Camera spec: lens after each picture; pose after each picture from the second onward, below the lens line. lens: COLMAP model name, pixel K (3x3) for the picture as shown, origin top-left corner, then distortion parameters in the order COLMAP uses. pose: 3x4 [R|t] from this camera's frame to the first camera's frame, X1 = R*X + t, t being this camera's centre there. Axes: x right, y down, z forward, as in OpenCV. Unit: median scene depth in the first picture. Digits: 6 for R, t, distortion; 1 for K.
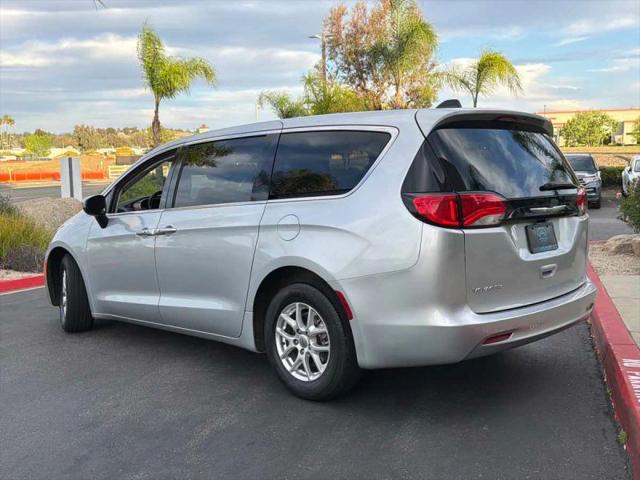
lens RADIAL K [[704.4, 0, 320.0], [0, 704.4, 240.0], [0, 0, 1]] dist [0.233733, -0.450975]
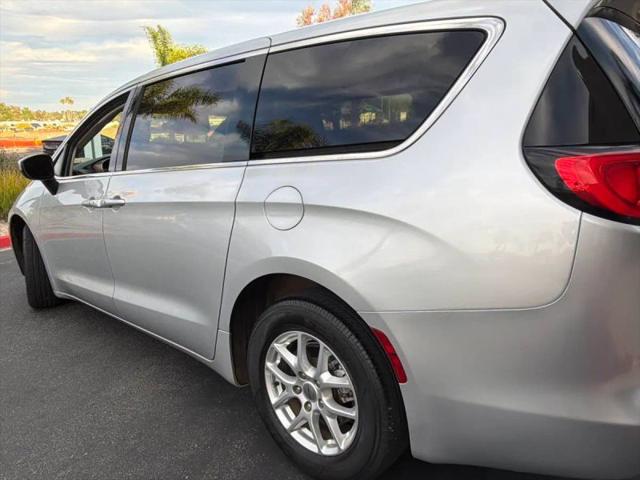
lens RADIAL K [[460.9, 0, 320.0], [0, 460.9, 240.0], [0, 0, 1]] dist [0.061660, -0.084482]
pose [[0.998237, -0.010320, 0.058450, -0.036090], [0.003409, 0.993112, 0.117118, -0.035818], [-0.059256, -0.116712, 0.991397, 0.593977]]
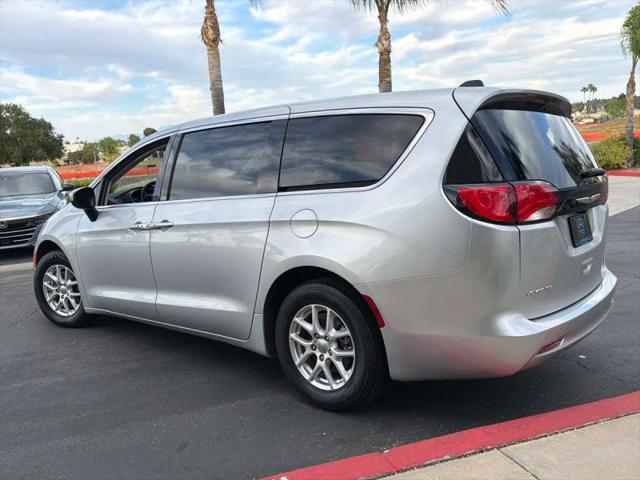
lens RADIAL K [[570.8, 0, 319.8], [0, 570.8, 251.2], [0, 0, 1]] dist [0.097509, -0.000858]
pose [[0.996493, -0.022929, 0.080475, -0.082065], [0.017888, 0.997865, 0.062805, -0.027056], [-0.081743, -0.061146, 0.994776, 0.260051]]
